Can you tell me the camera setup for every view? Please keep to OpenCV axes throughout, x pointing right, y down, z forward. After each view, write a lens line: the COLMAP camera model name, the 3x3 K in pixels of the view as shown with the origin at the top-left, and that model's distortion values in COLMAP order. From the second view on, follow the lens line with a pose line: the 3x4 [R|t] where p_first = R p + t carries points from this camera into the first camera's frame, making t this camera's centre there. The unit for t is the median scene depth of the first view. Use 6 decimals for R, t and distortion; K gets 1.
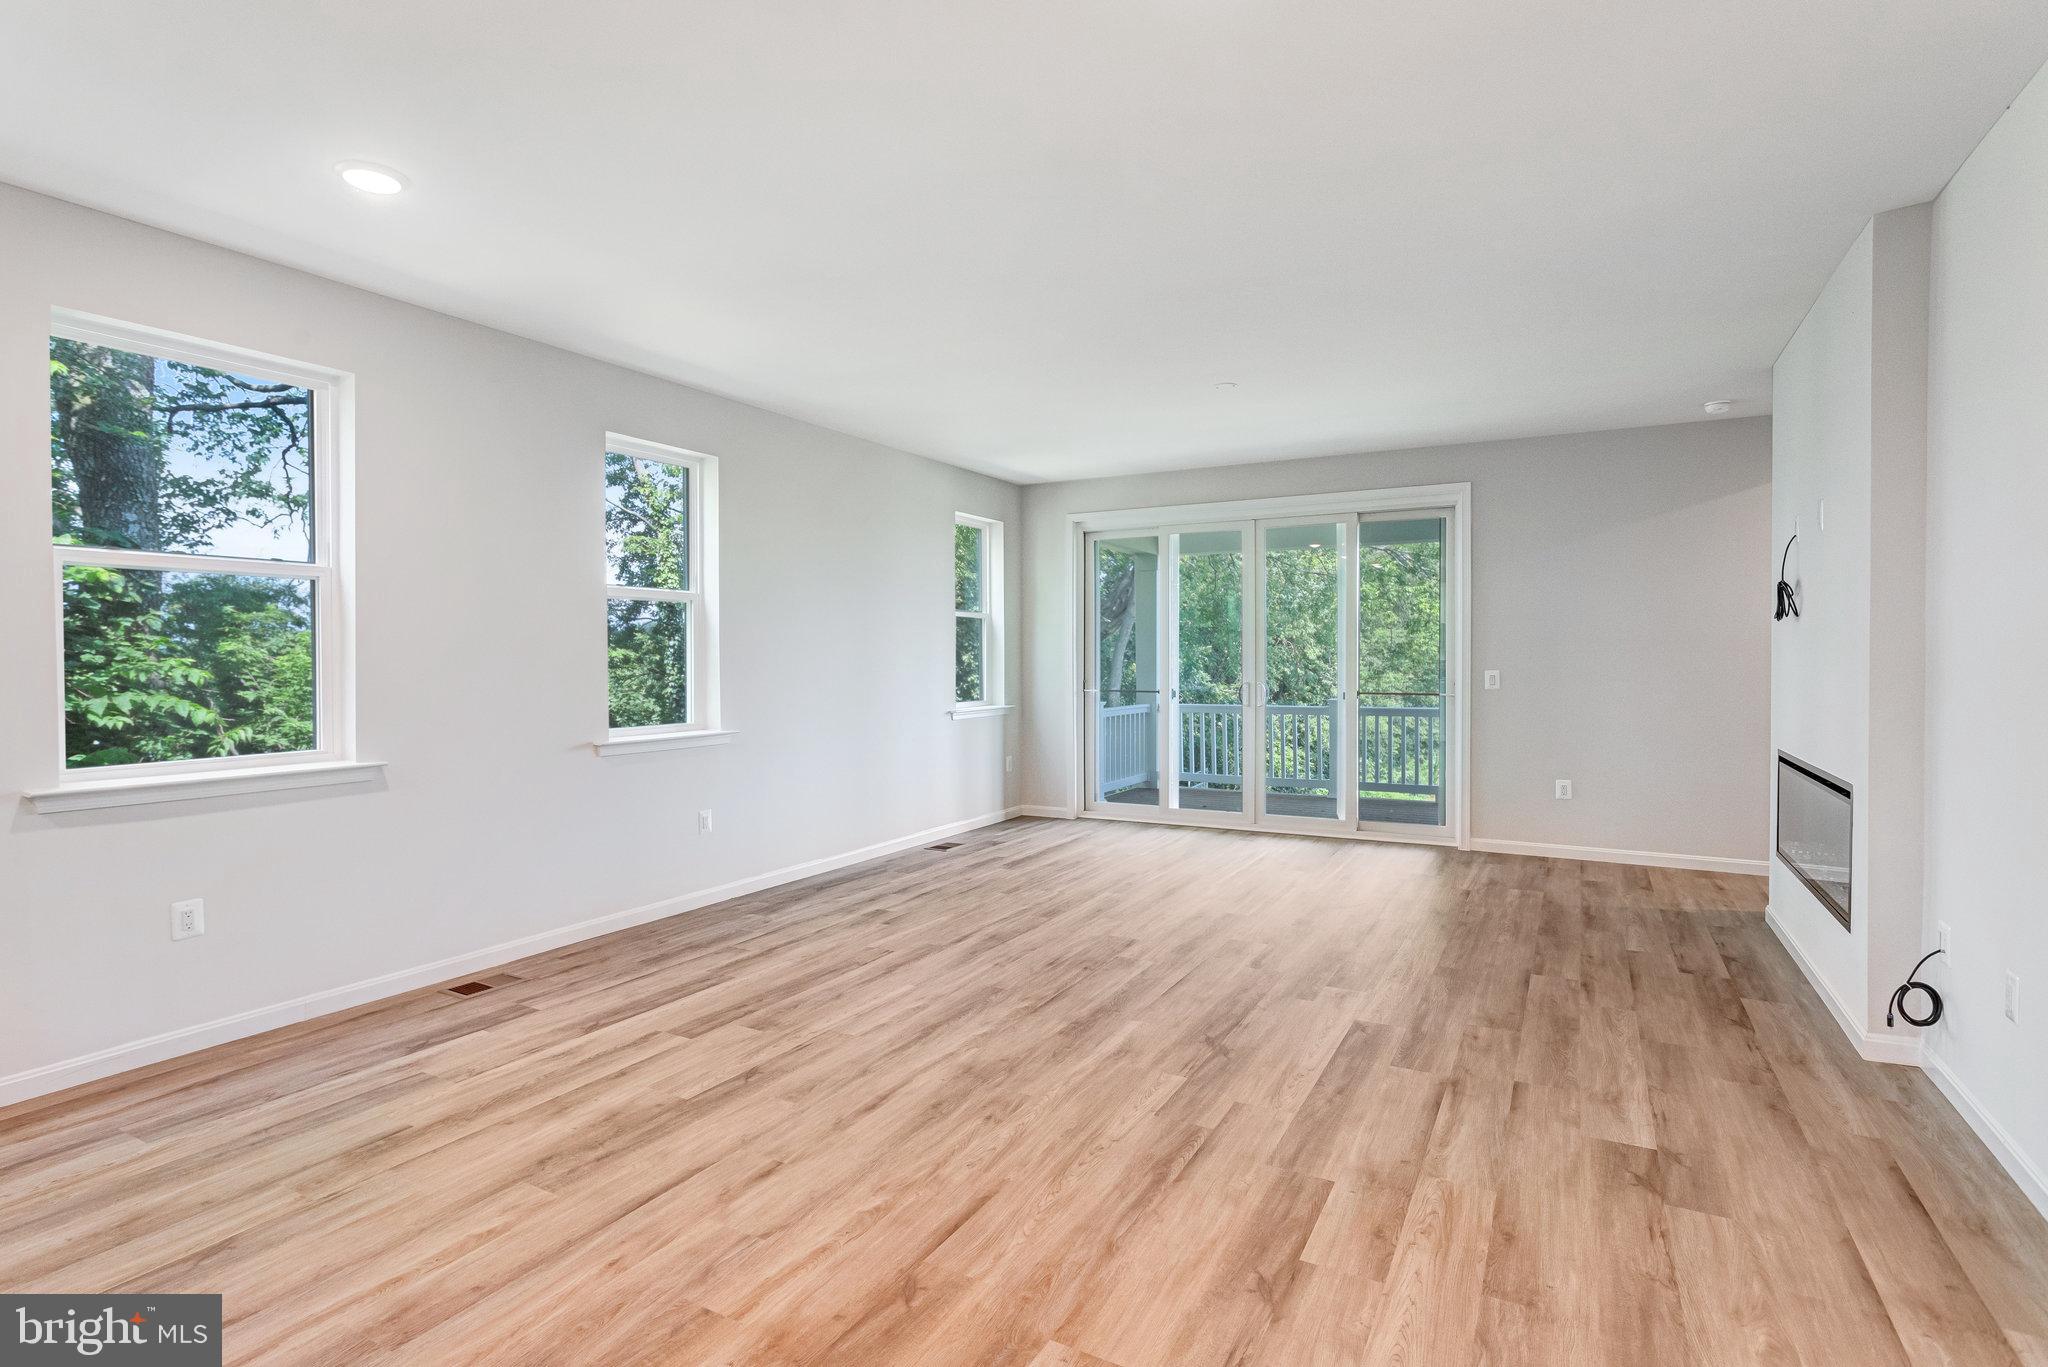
lens RADIAL K [[1048.6, 0, 987.2], [0, 1048.6, 658.5], [0, 0, 1]] dist [-0.002587, 0.007928]
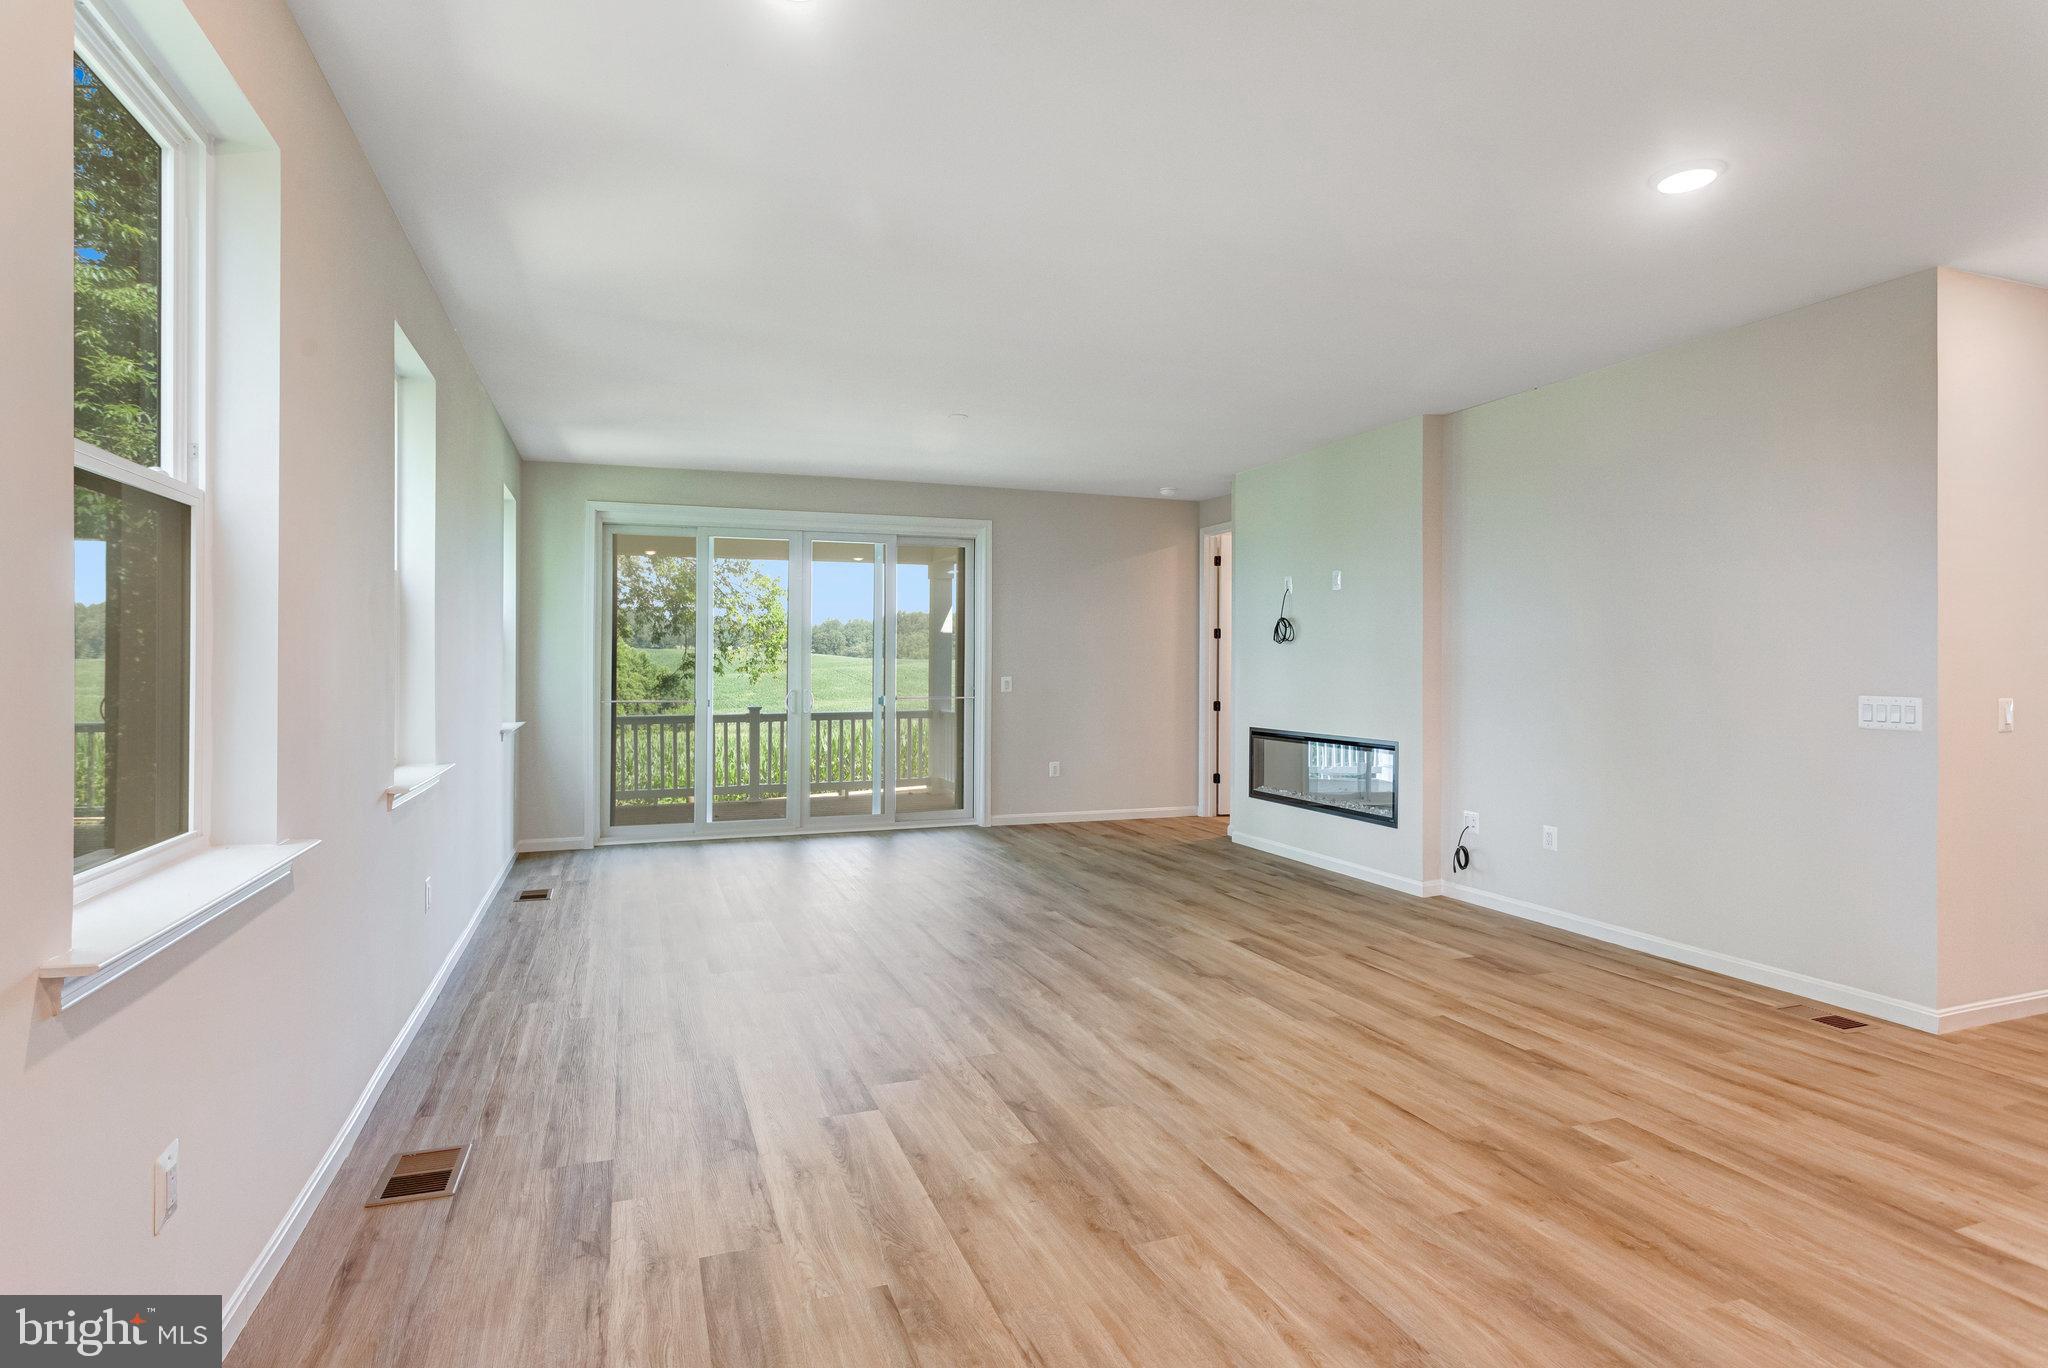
lens RADIAL K [[1048.6, 0, 1052.8], [0, 1048.6, 684.2], [0, 0, 1]] dist [-0.002587, 0.007928]
pose [[0.626838, -0.007020, 0.779118, -0.845554], [-0.005183, 0.999900, 0.013179, 0.005383], [-0.779132, -0.012299, 0.626739, 0.355848]]
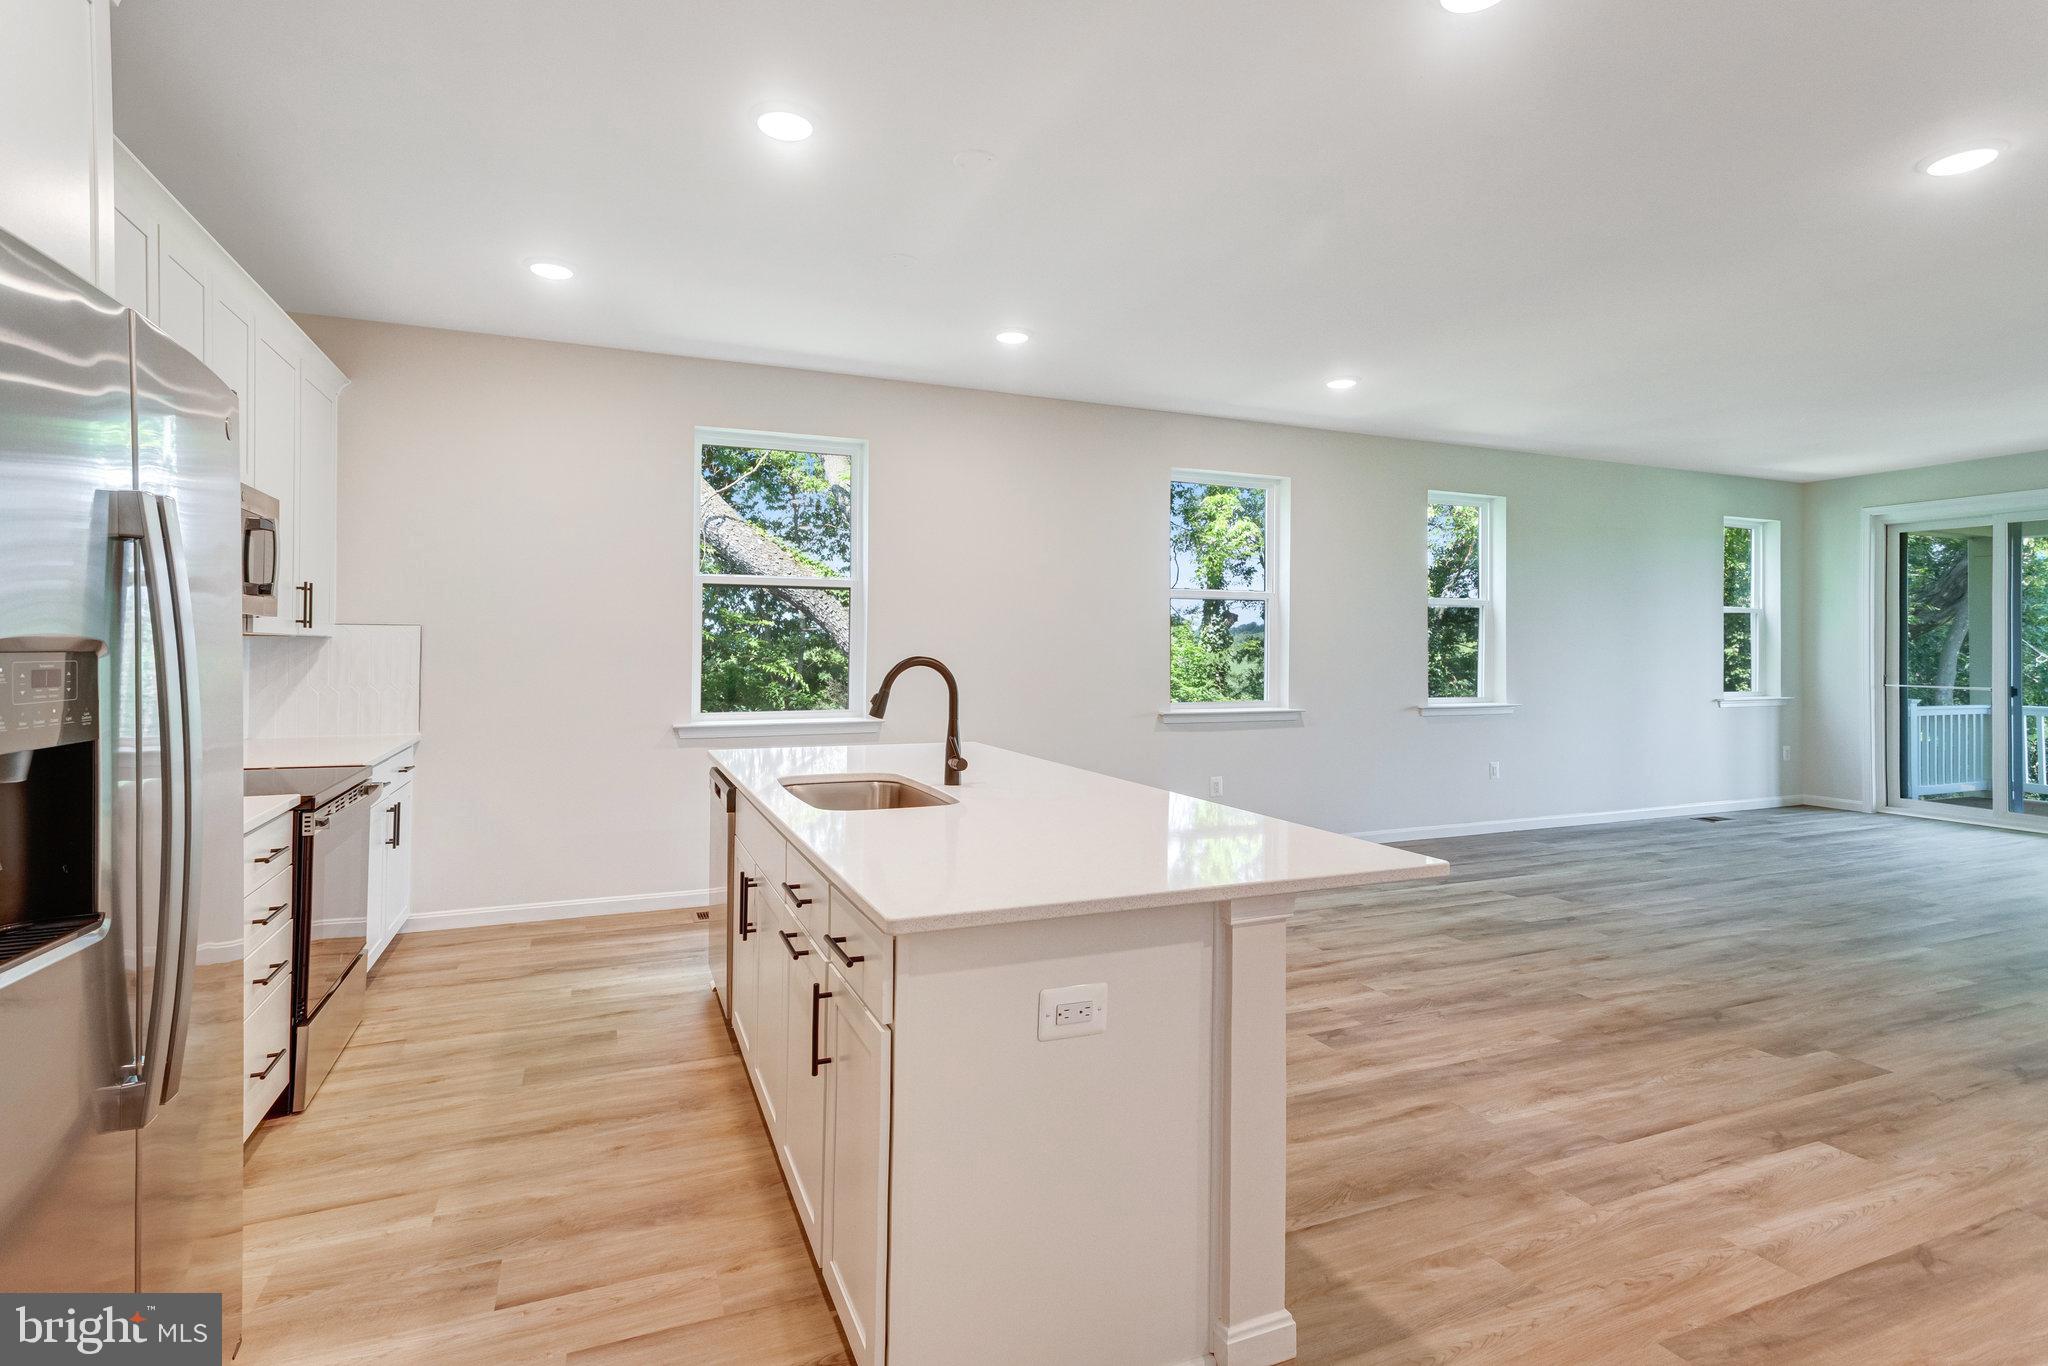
lens RADIAL K [[976.1, 0, 995.2], [0, 976.1, 649.3], [0, 0, 1]] dist [0.002773, 0.002135]
pose [[0.792116, 0.003723, -0.610359, -0.020706], [-0.006214, 0.999979, -0.001965, 0.011882], [0.610339, 0.005349, 0.792122, -0.574068]]
